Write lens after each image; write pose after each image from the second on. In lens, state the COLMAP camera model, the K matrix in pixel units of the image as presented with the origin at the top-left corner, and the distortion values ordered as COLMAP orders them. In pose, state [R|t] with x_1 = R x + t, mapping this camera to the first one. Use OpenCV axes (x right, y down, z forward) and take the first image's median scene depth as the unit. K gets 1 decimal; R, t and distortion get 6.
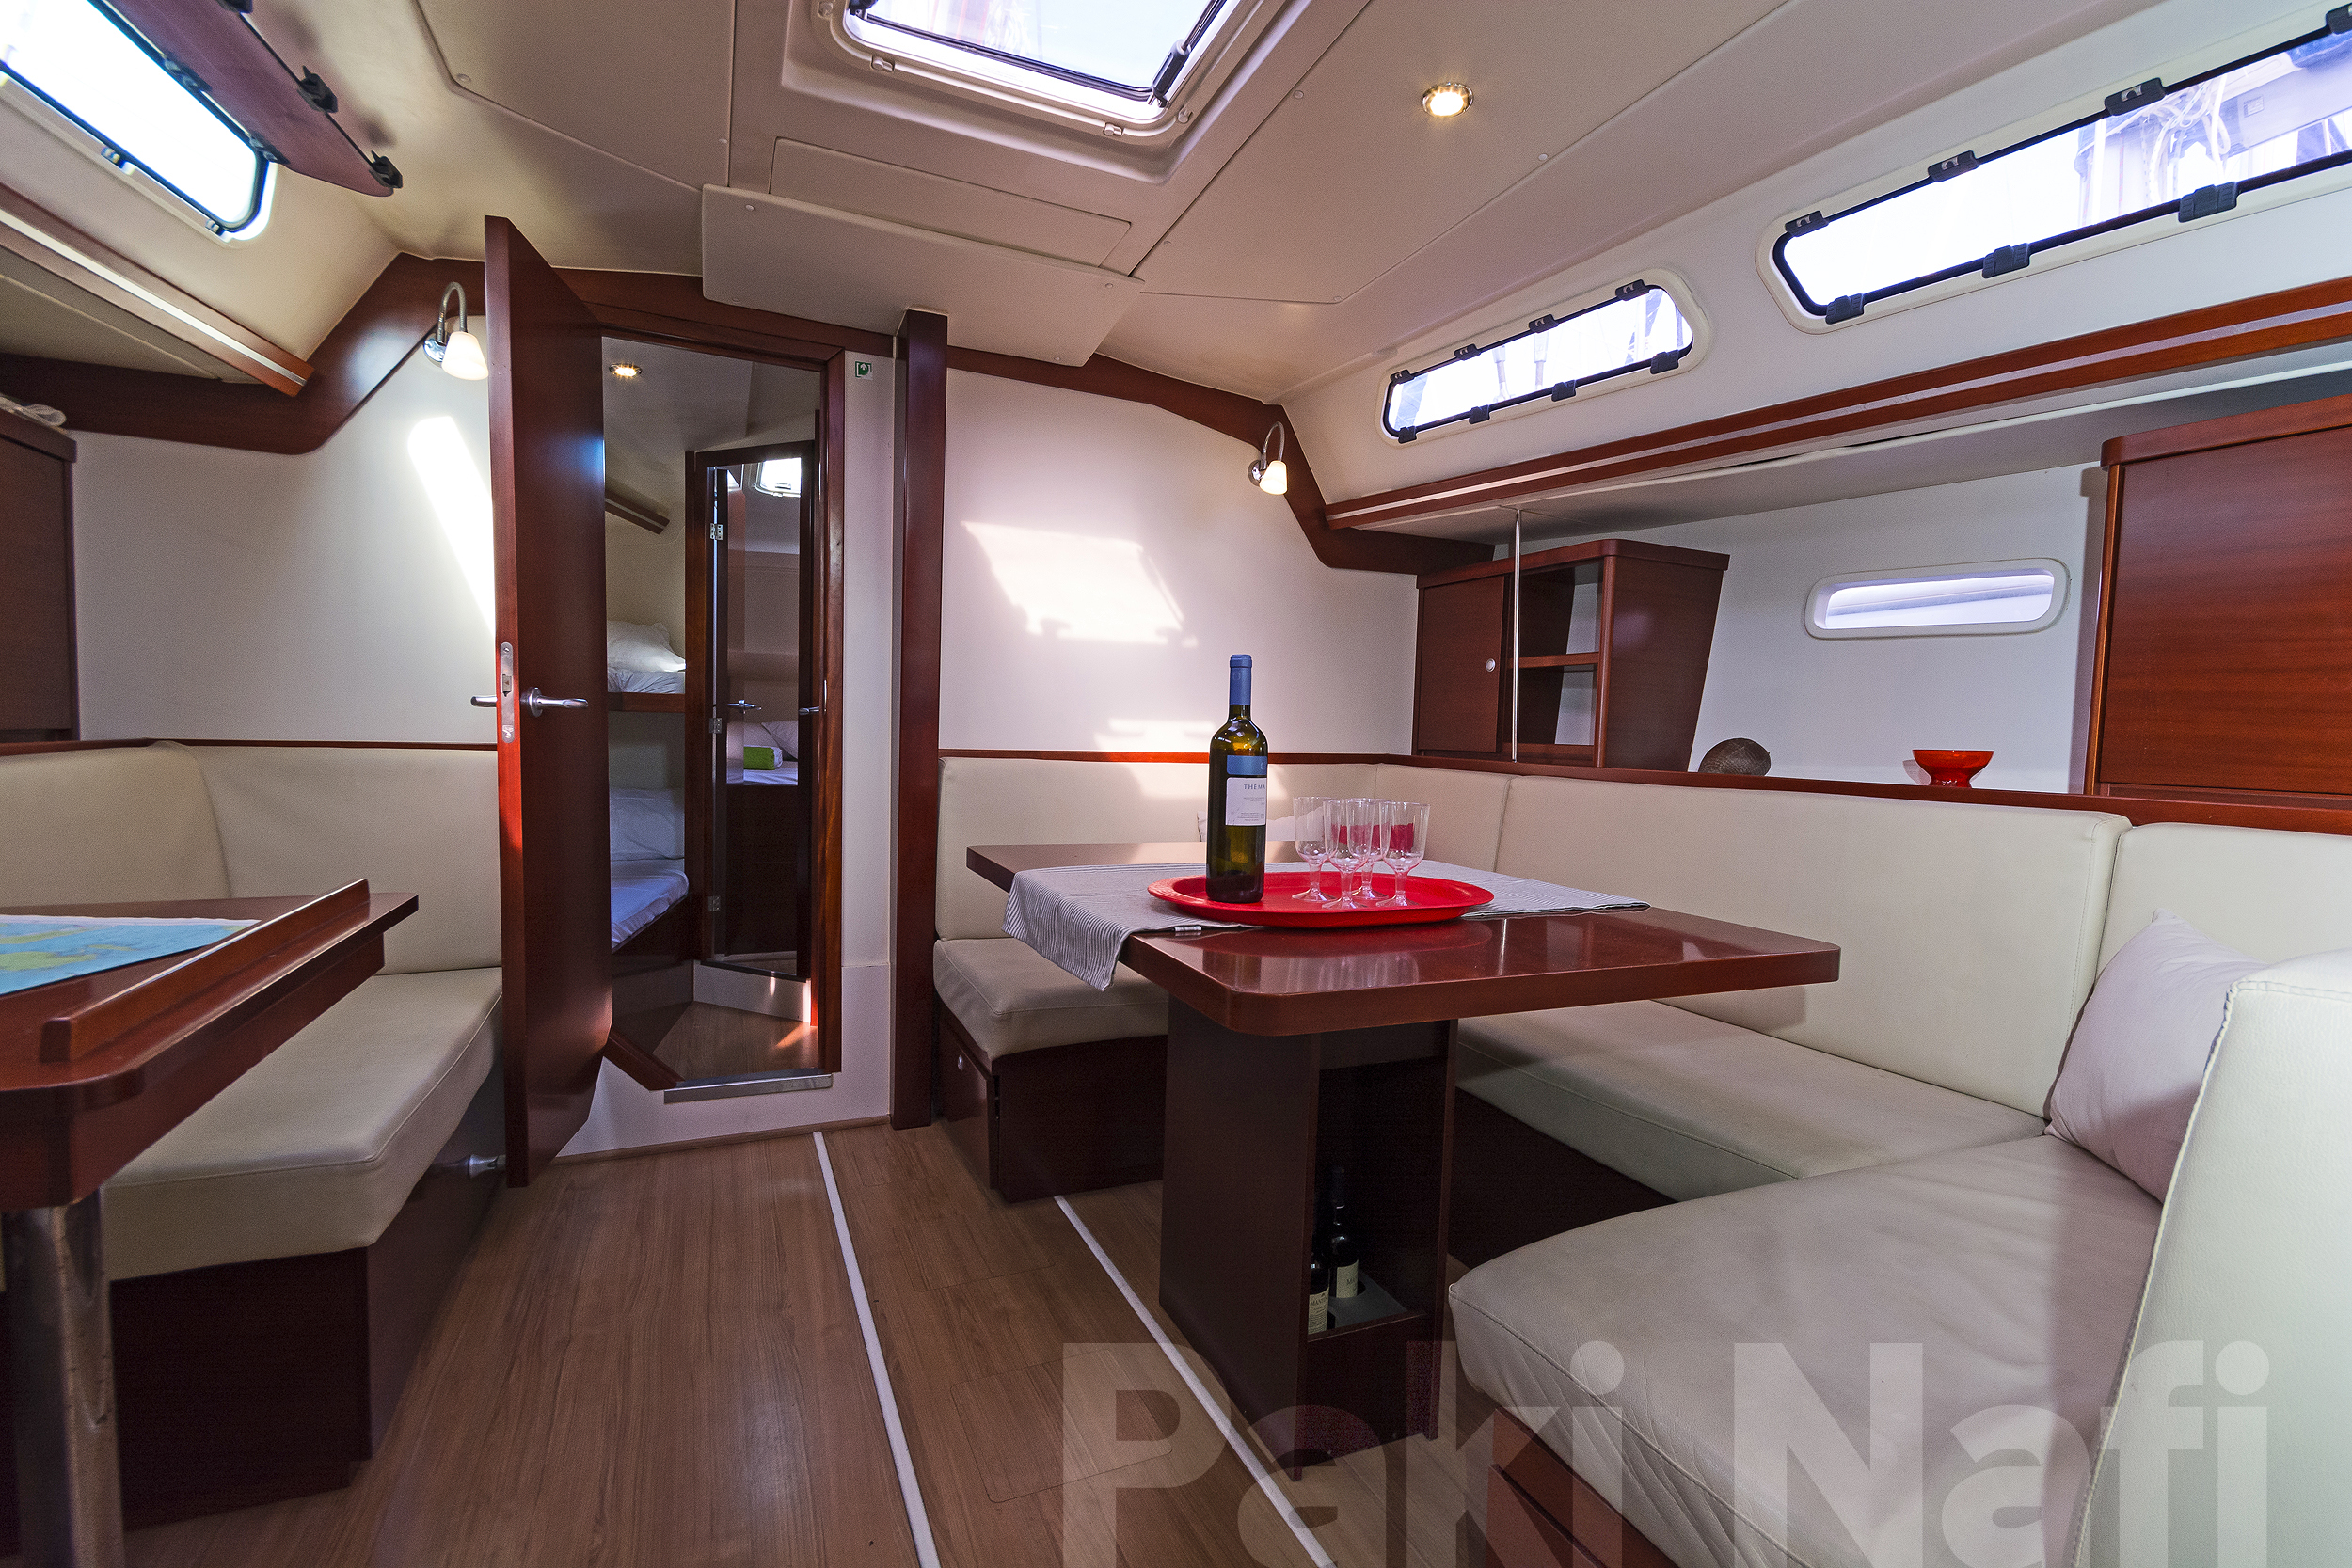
lens RADIAL K [[1013.1, 0, 1158.3], [0, 1013.1, 796.7], [0, 0, 1]] dist [0.010749, -0.008787]
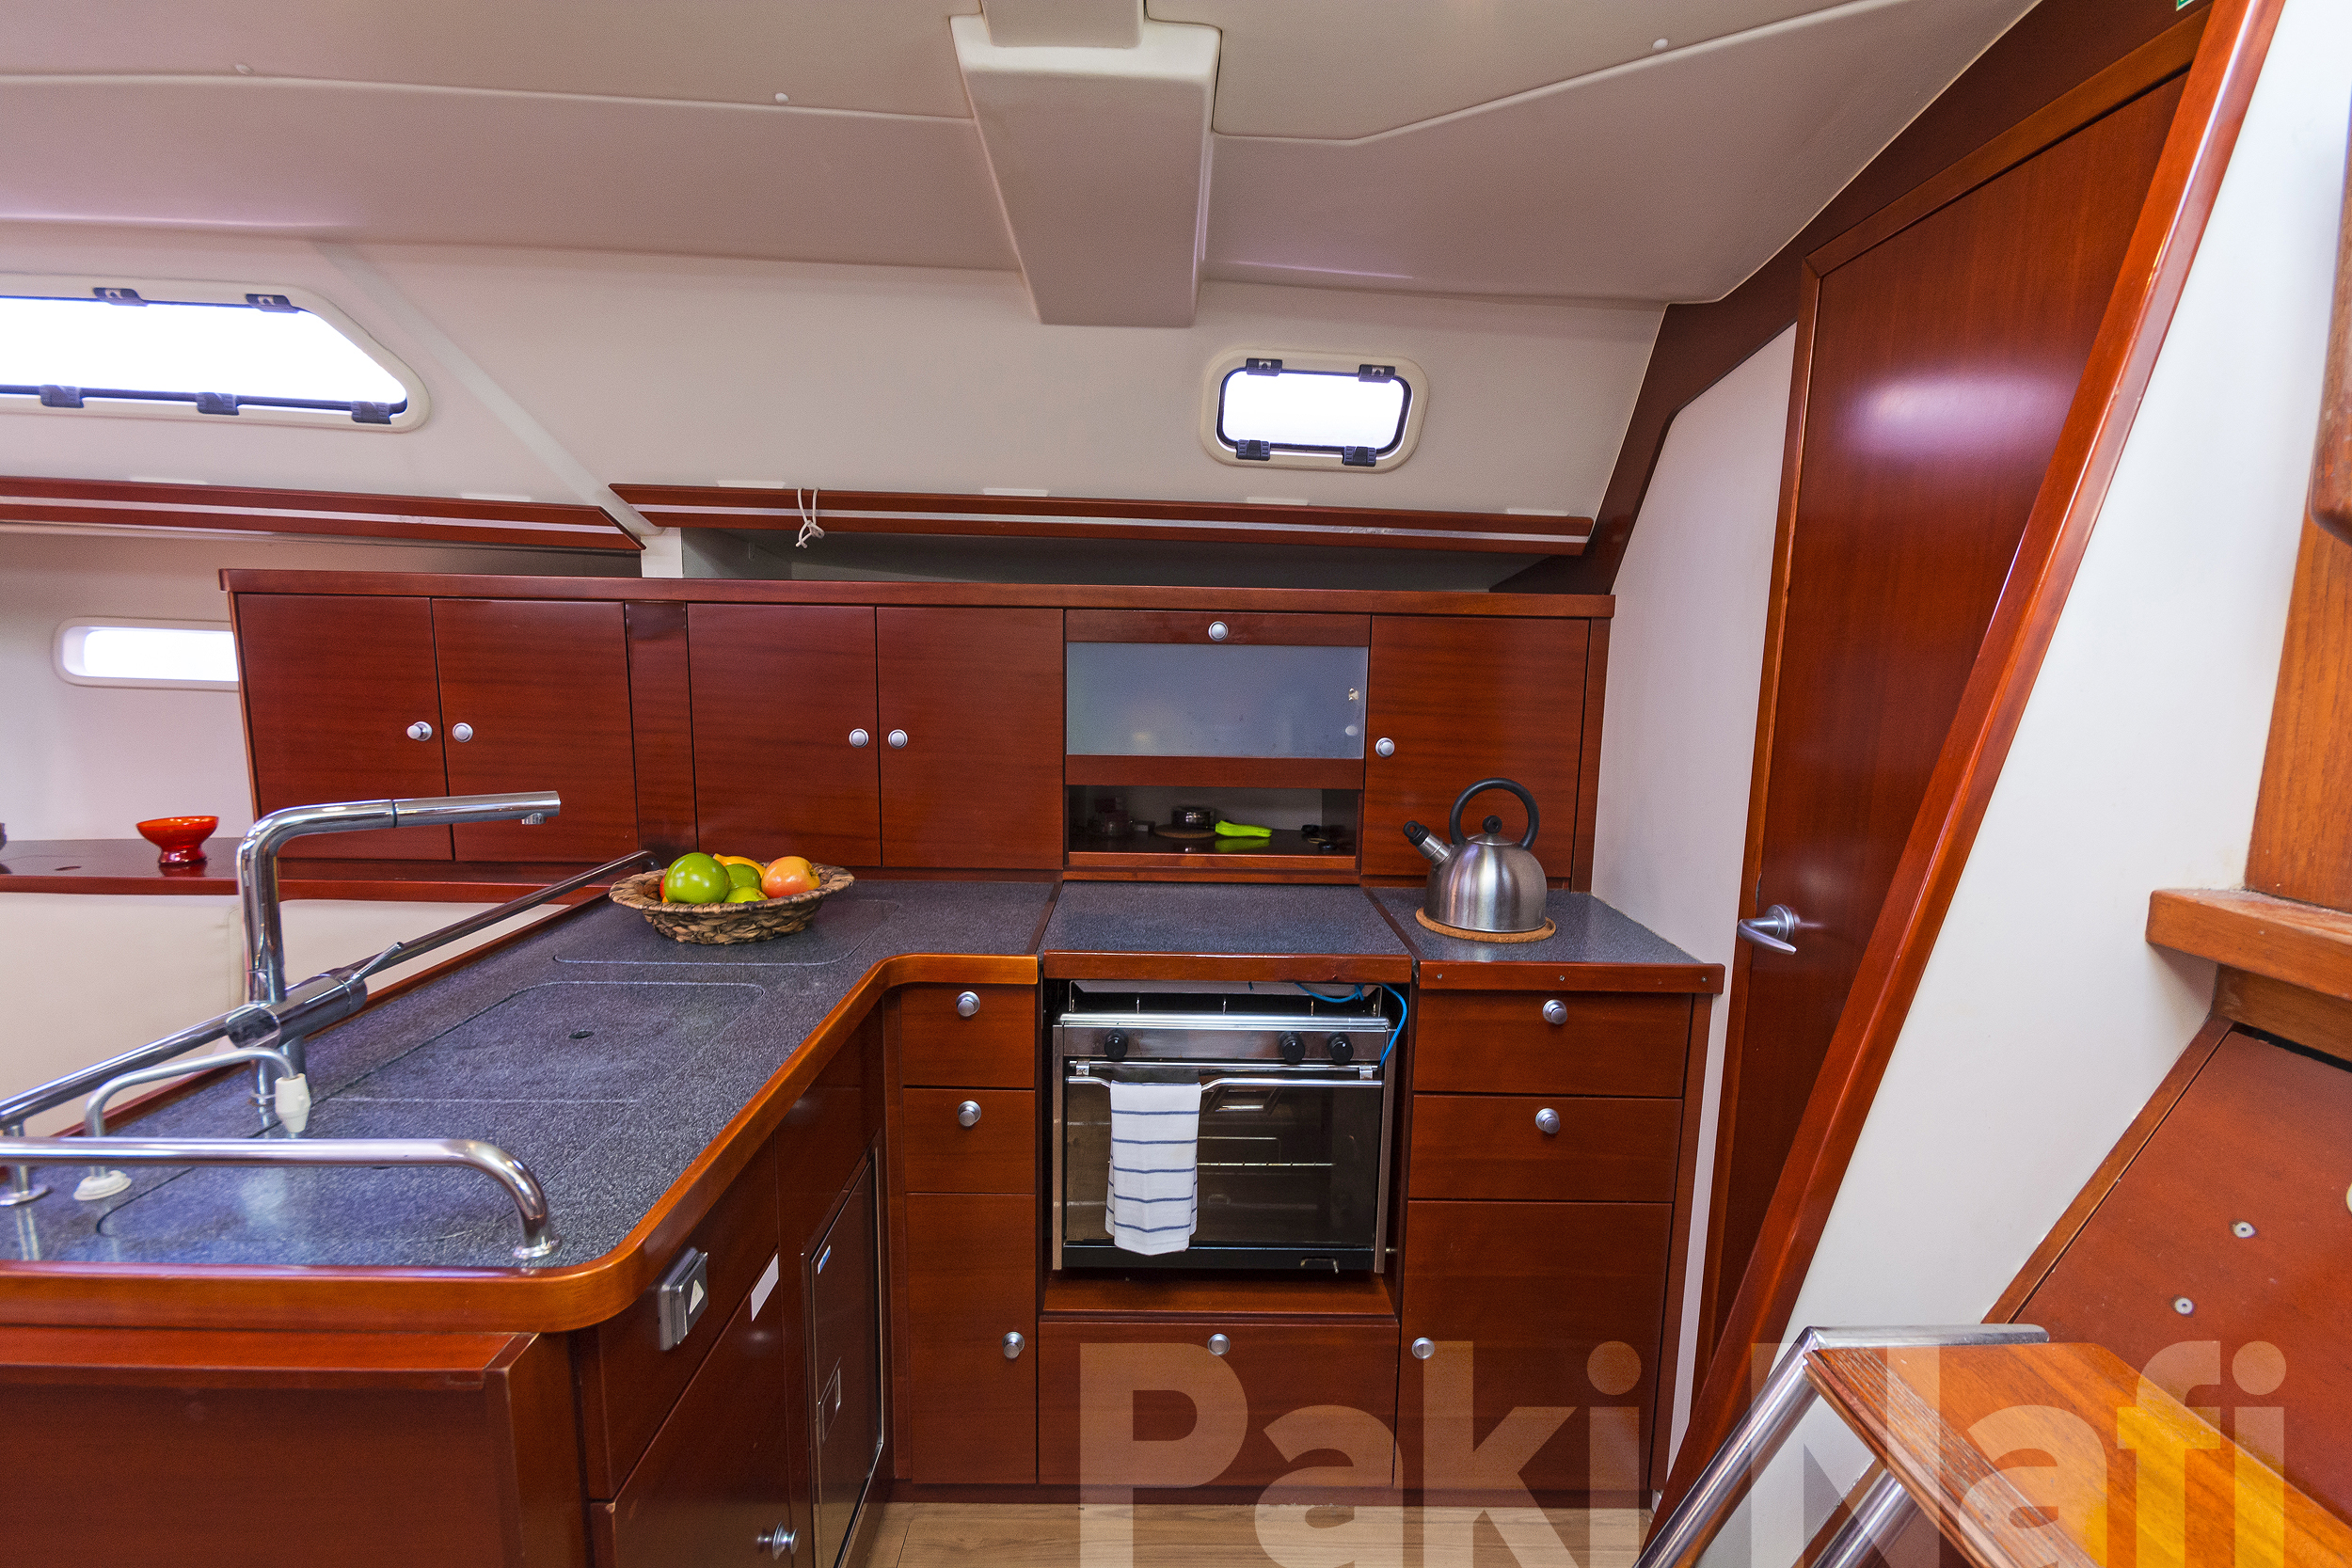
lens RADIAL K [[1033.3, 0, 1173.3], [0, 1033.3, 791.0], [0, 0, 1]] dist [0.000536, 0.000222]
pose [[0.393080, -0.148124, 0.907495, 0.184629], [0.051158, 0.988934, 0.139257, -0.149788], [-0.918080, -0.008313, 0.396308, -0.328605]]
